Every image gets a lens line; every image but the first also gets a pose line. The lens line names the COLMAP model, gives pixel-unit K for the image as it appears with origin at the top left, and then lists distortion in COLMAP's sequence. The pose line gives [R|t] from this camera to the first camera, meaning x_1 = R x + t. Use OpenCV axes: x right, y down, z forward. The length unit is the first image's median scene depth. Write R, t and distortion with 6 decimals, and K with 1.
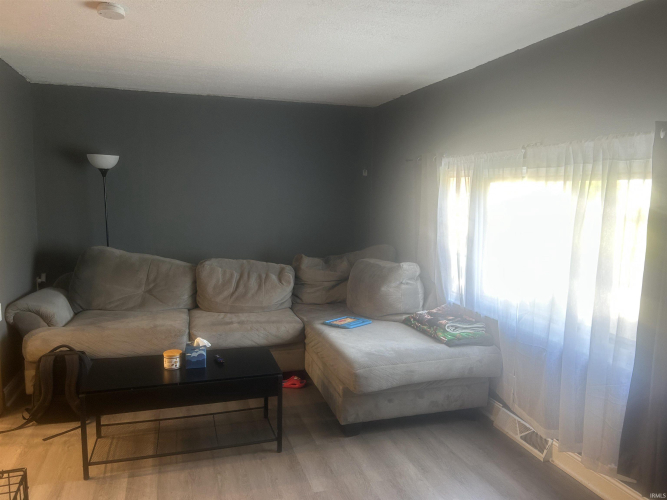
lens RADIAL K [[503.6, 0, 333.5], [0, 503.6, 253.4], [0, 0, 1]] dist [0.044679, -0.031574]
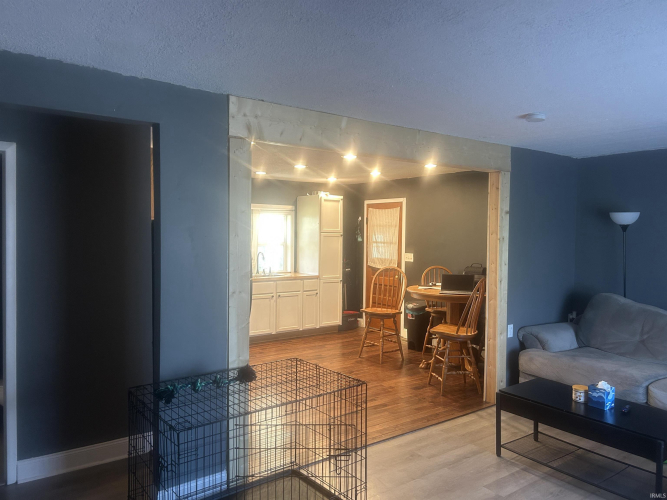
lens RADIAL K [[503.6, 0, 335.2], [0, 503.6, 249.3], [0, 0, 1]] dist [0.044679, -0.031574]
pose [[0.343122, 0.021517, -0.939044, 0.459222], [-0.114357, 0.993258, -0.019026, -0.023903], [0.932304, 0.113914, 0.343269, 0.042766]]
